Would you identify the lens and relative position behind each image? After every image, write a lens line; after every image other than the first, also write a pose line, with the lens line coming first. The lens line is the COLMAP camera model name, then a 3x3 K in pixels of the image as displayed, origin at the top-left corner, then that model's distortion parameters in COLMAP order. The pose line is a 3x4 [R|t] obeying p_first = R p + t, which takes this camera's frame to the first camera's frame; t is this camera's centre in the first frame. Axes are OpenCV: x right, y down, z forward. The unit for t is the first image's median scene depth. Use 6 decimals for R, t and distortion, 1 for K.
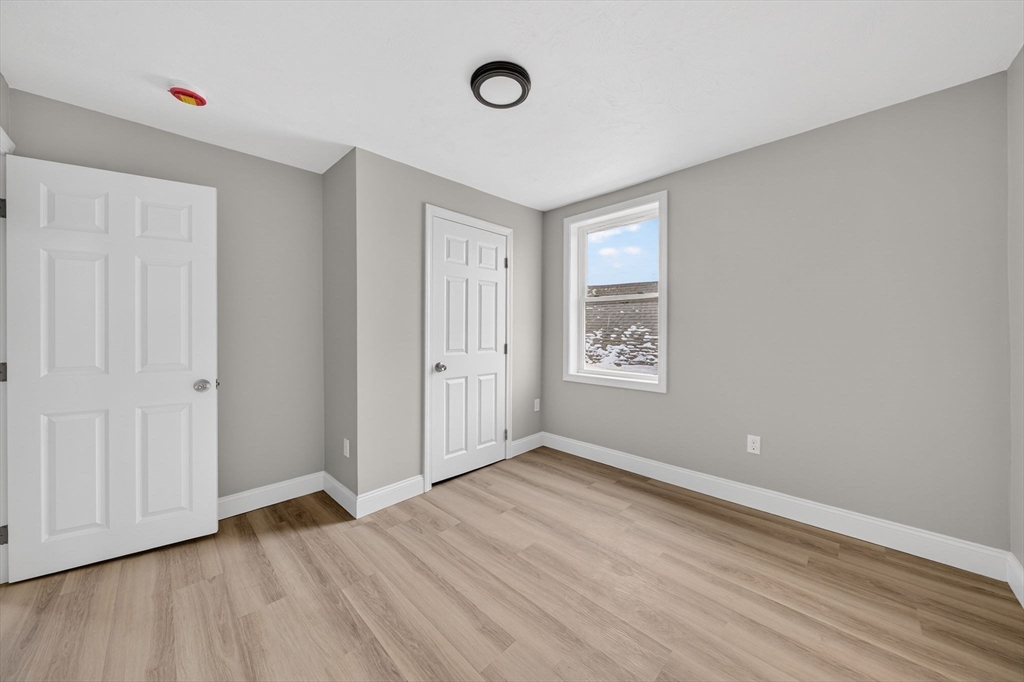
lens RADIAL K [[356.6, 0, 509.5], [0, 356.6, 327.7], [0, 0, 1]] dist [-0.000576, -0.000041]
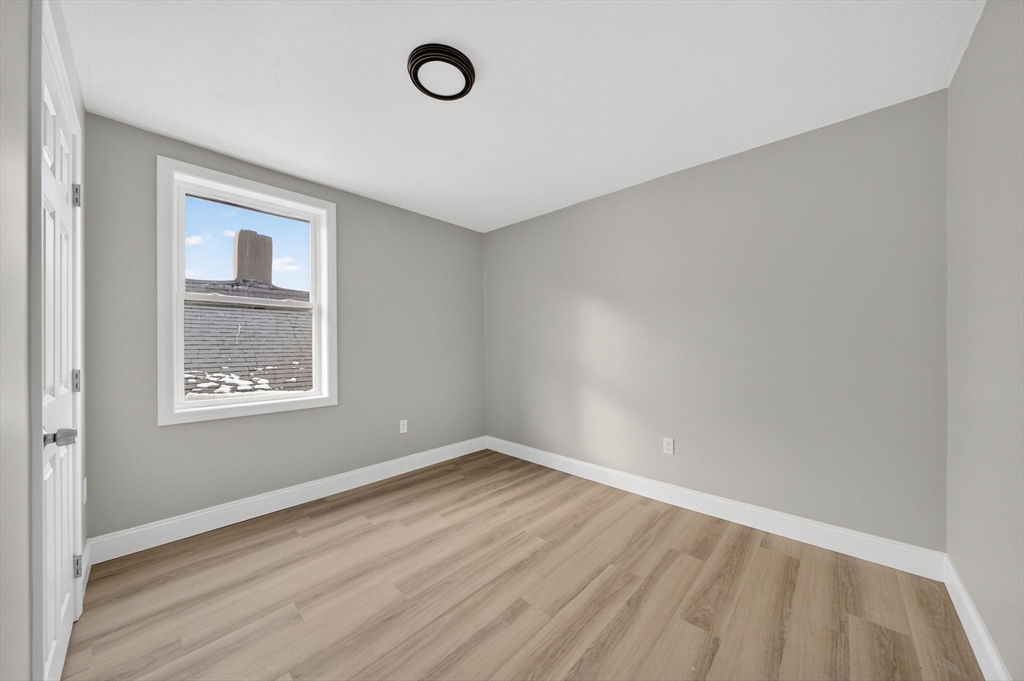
lens RADIAL K [[354.4, 0, 521.1], [0, 354.4, 340.7], [0, 0, 1]] dist [-0.001019, -0.000074]
pose [[-0.049952, 0.009626, 0.998705, -0.689382], [-0.004139, 0.999943, -0.009845, 0.010889], [-0.998743, -0.004625, -0.049910, 0.617276]]
